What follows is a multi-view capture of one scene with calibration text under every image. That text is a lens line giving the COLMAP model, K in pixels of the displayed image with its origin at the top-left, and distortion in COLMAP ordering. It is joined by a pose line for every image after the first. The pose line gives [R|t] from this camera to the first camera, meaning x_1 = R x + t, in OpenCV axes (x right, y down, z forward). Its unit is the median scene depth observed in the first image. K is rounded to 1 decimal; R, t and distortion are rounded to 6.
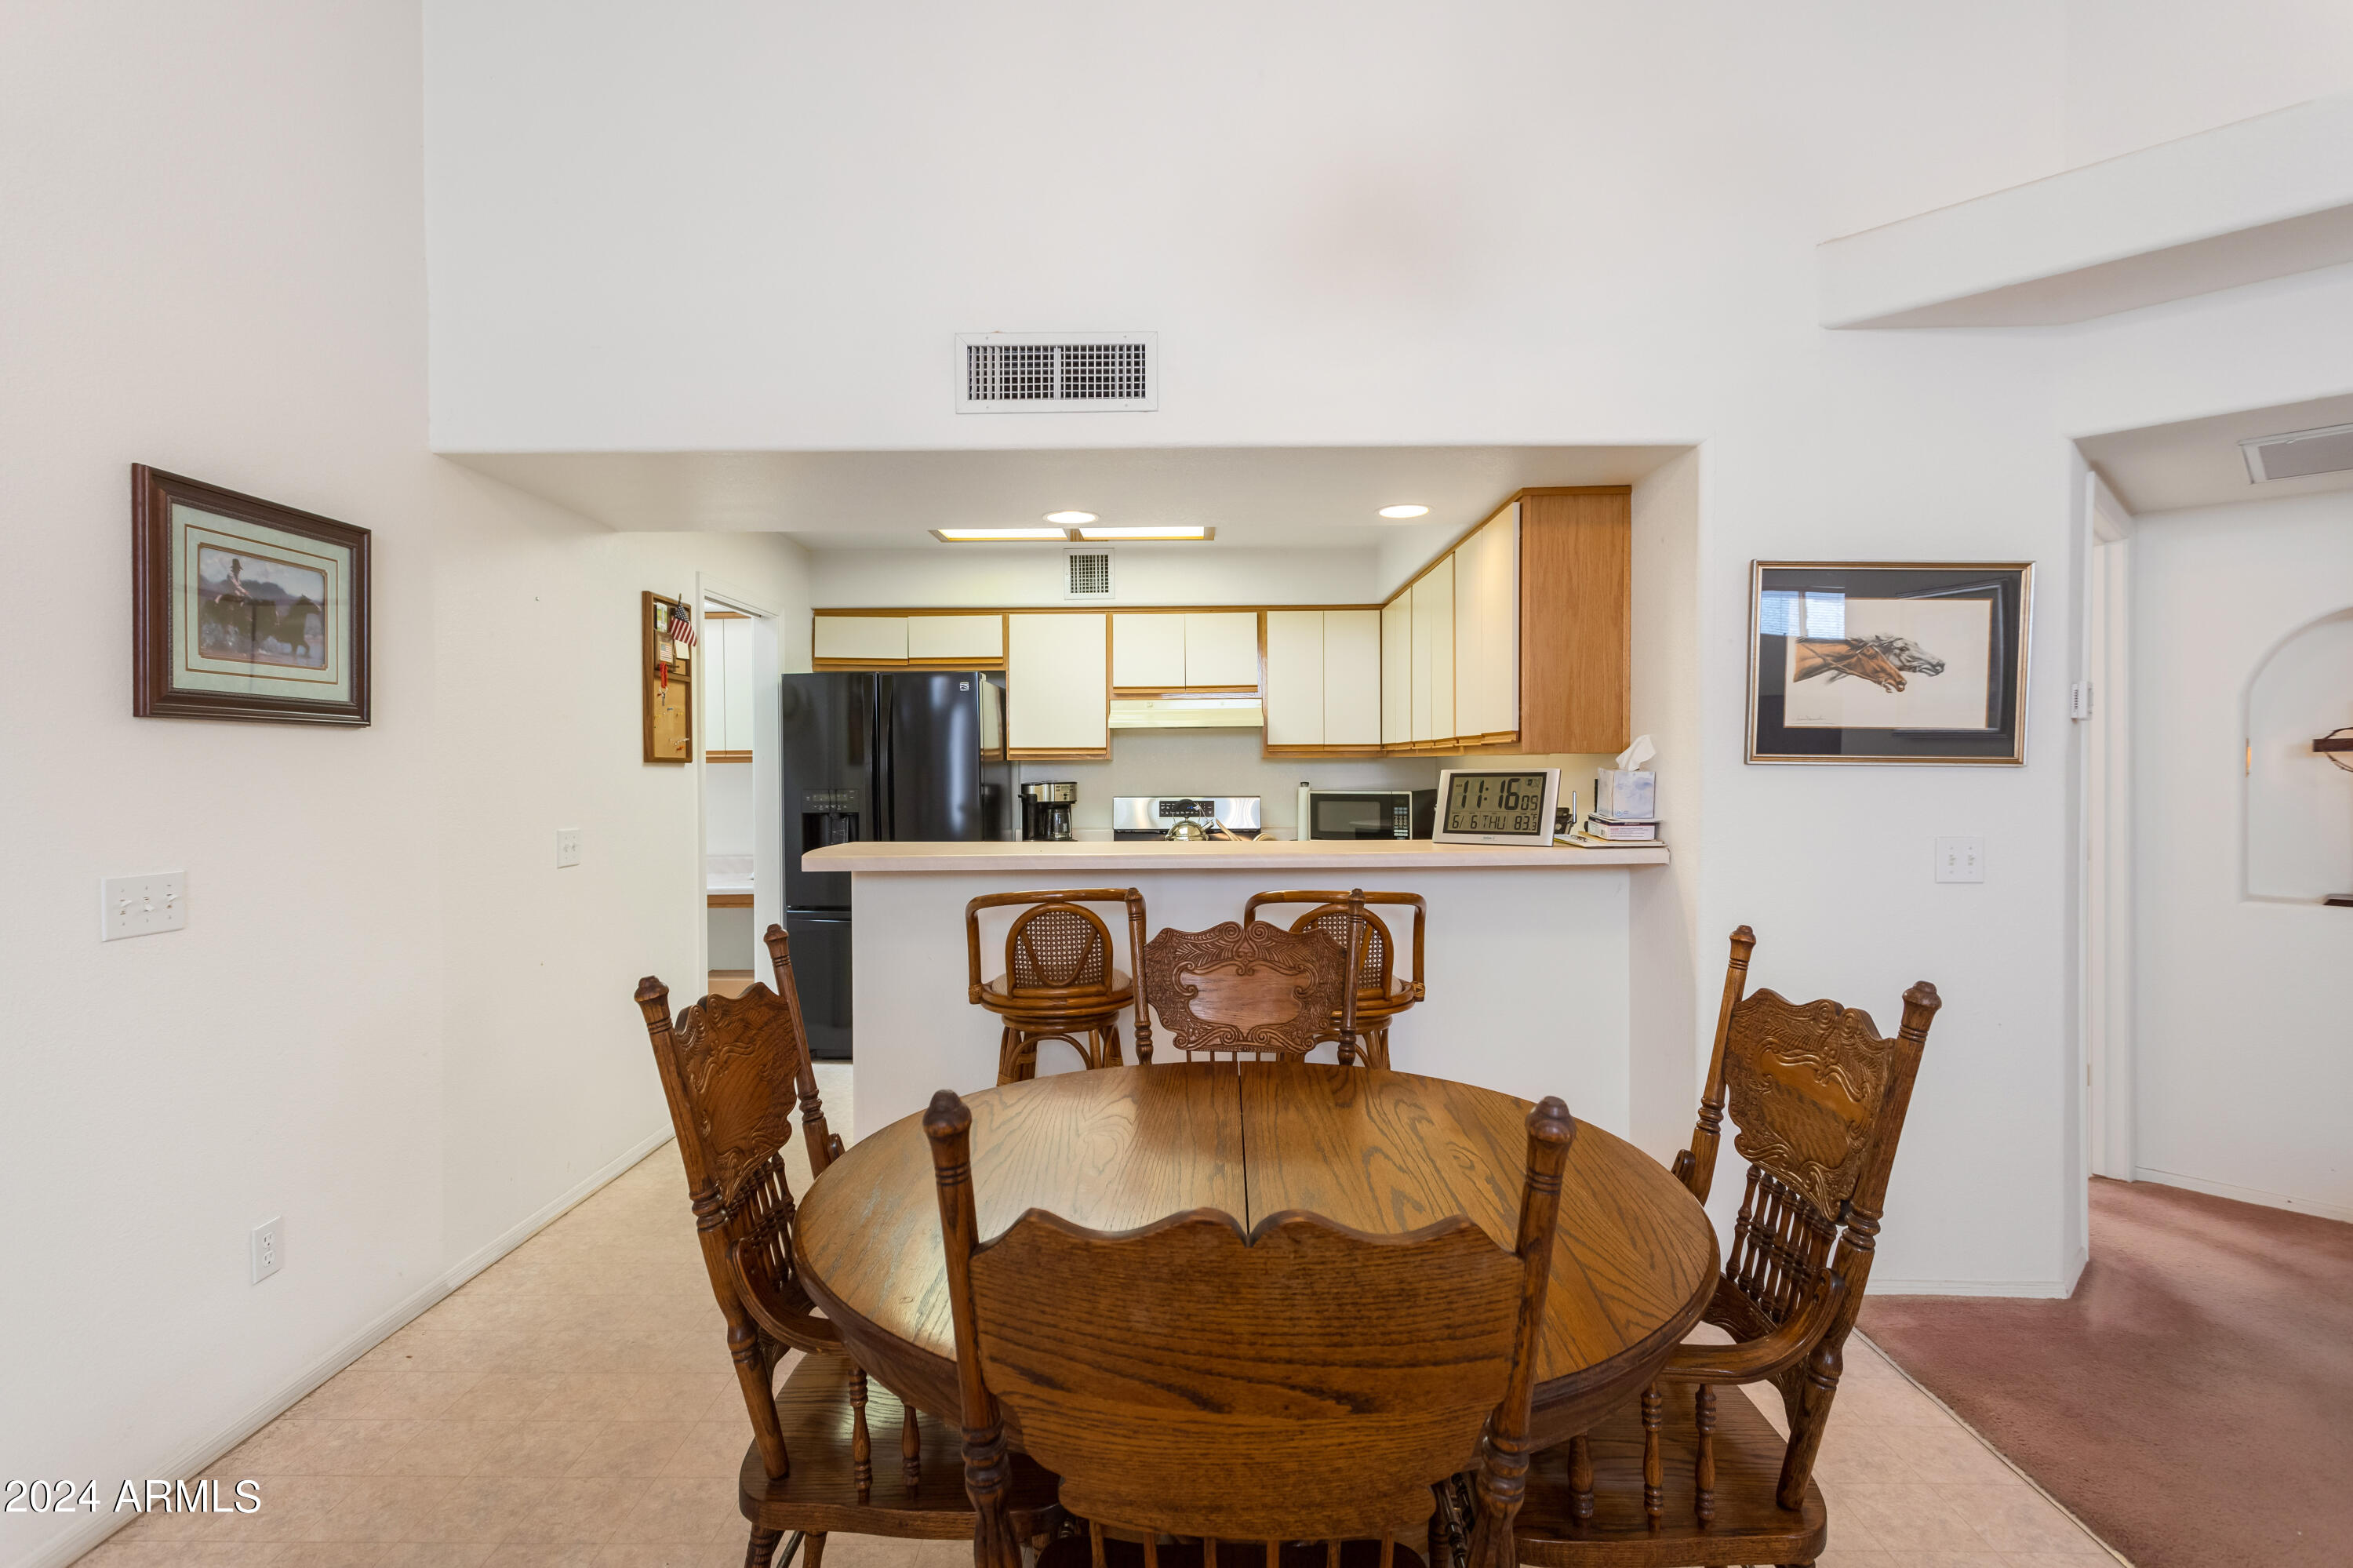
lens RADIAL K [[1118.3, 0, 1164.1], [0, 1118.3, 780.1], [0, 0, 1]] dist [0.001620, 0.001562]
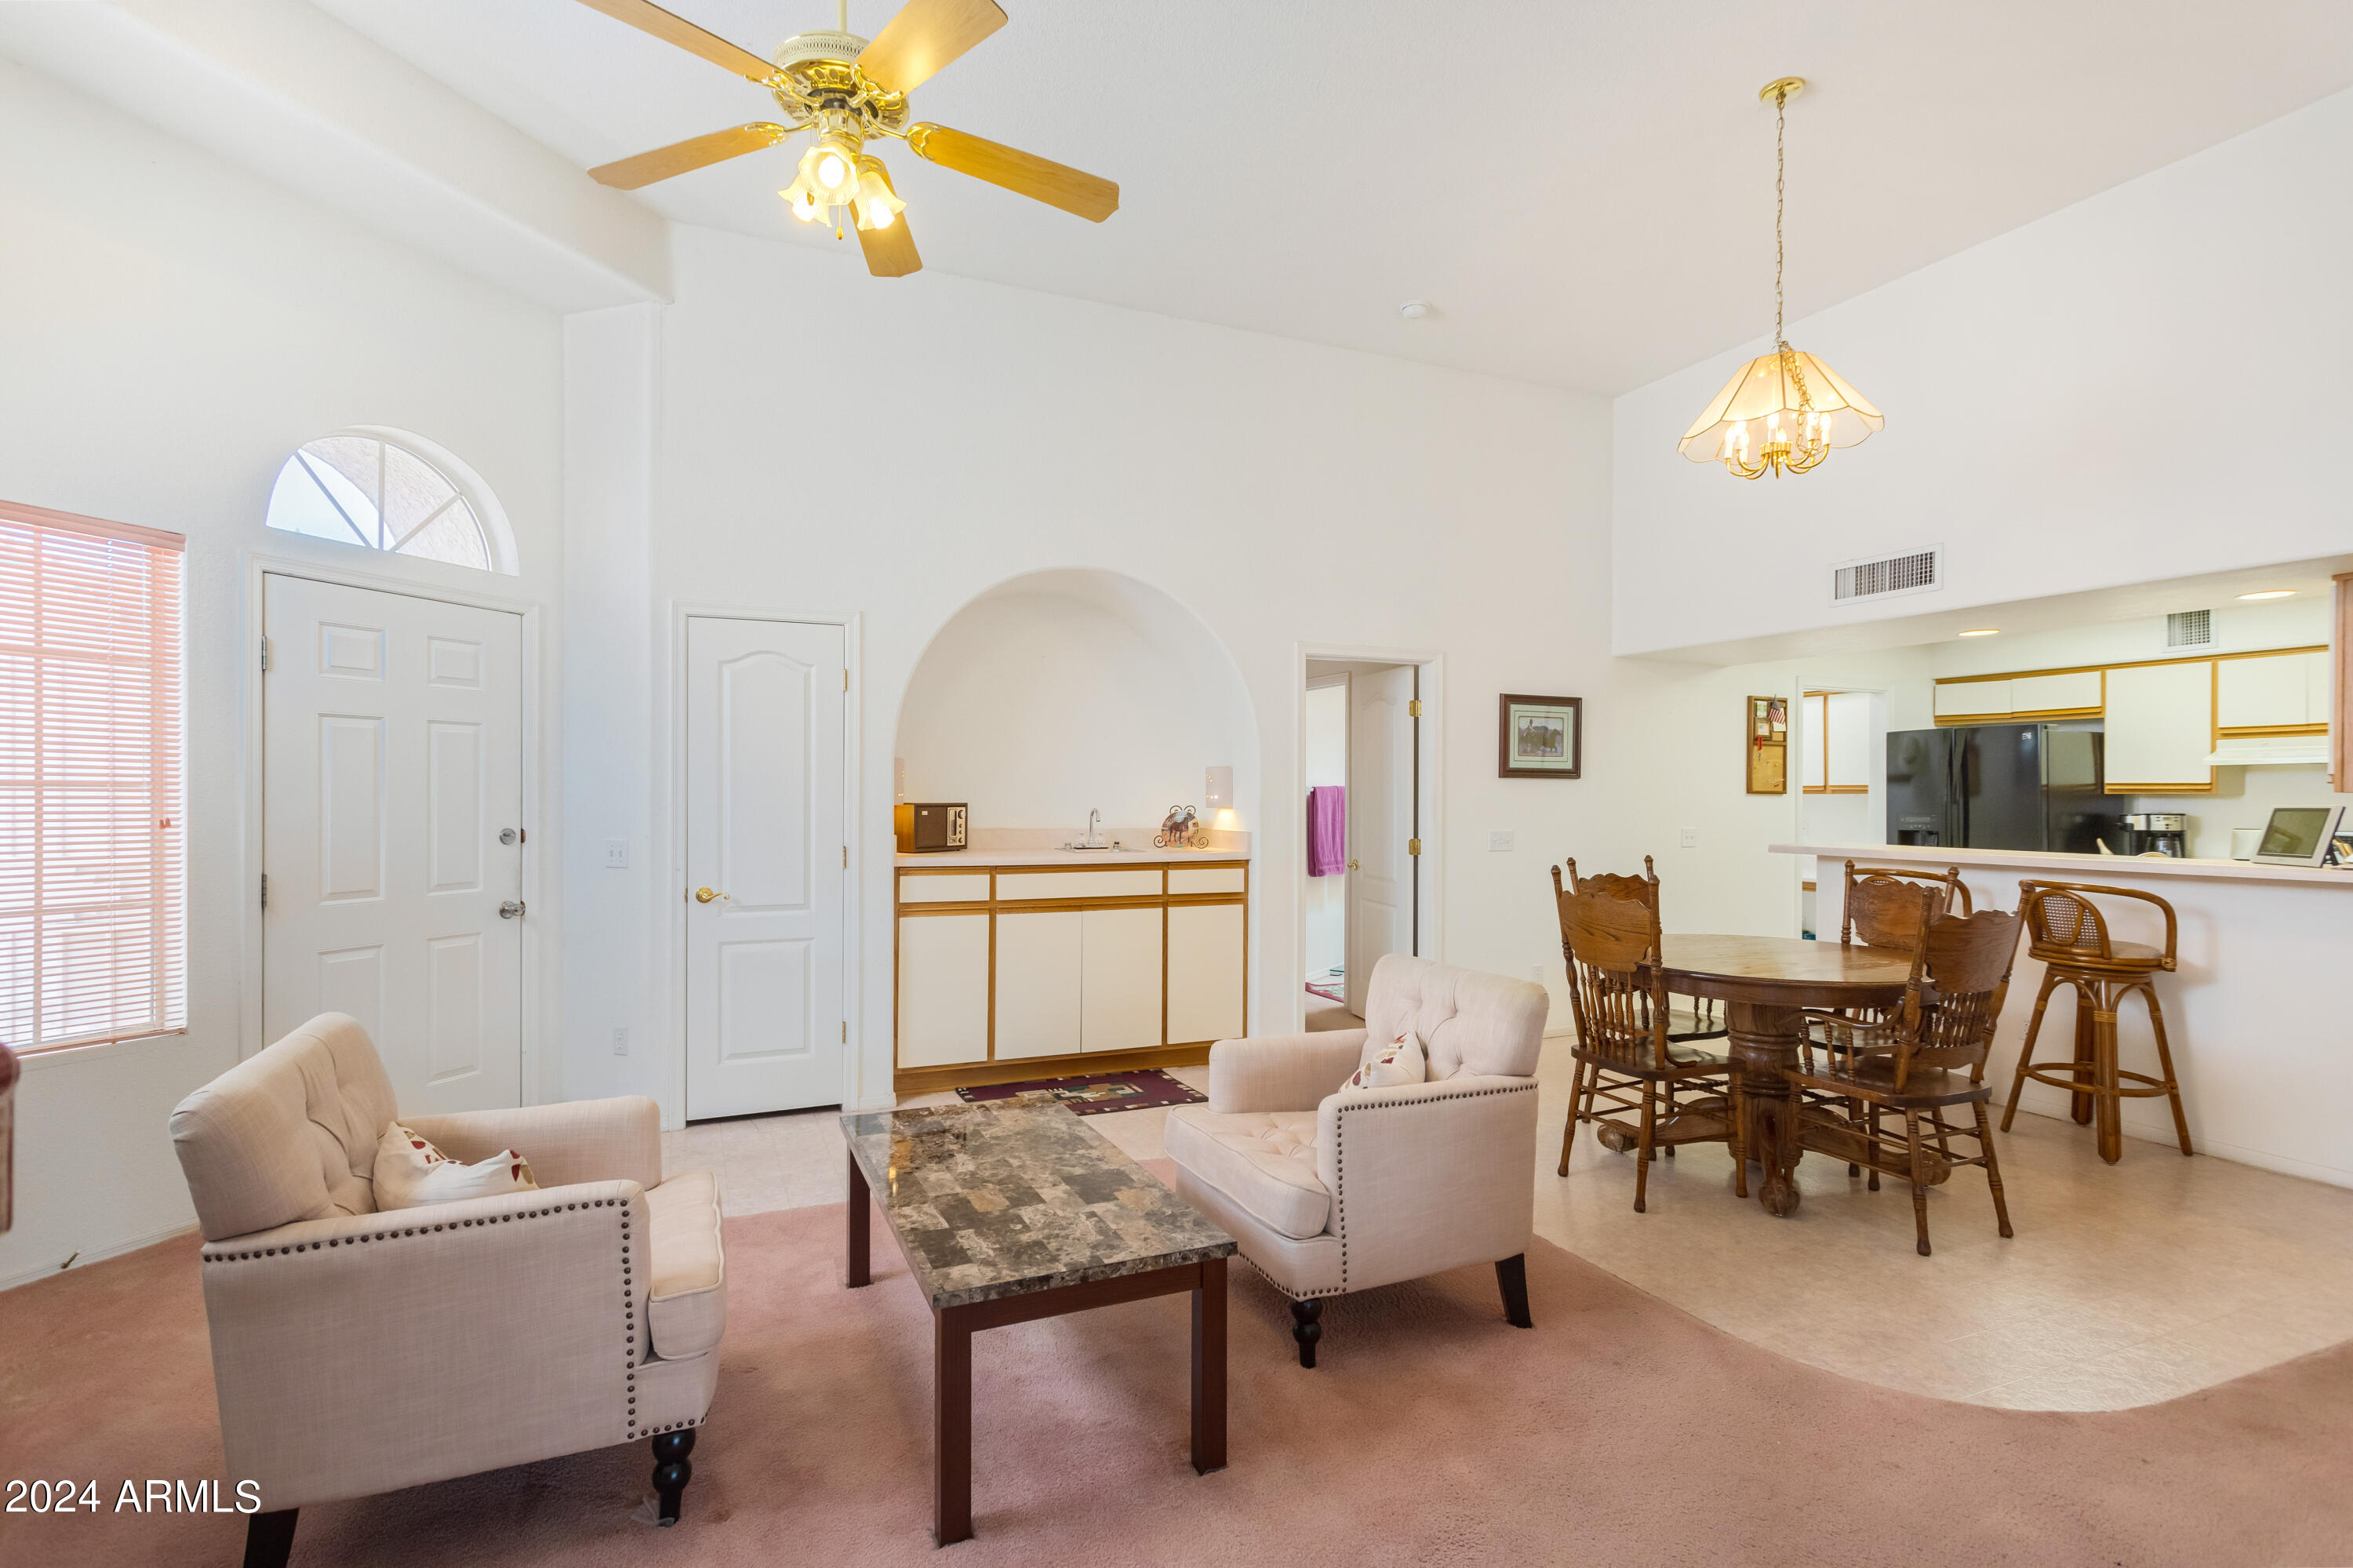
lens RADIAL K [[1118.3, 0, 1163.9], [0, 1118.3, 796.5], [0, 0, 1]] dist [0.001620, 0.001562]
pose [[0.399751, 0.012377, -0.916540, 0.729451], [-0.019289, 0.999801, 0.005088, -0.002324], [0.916421, 0.015645, 0.399910, -0.505733]]
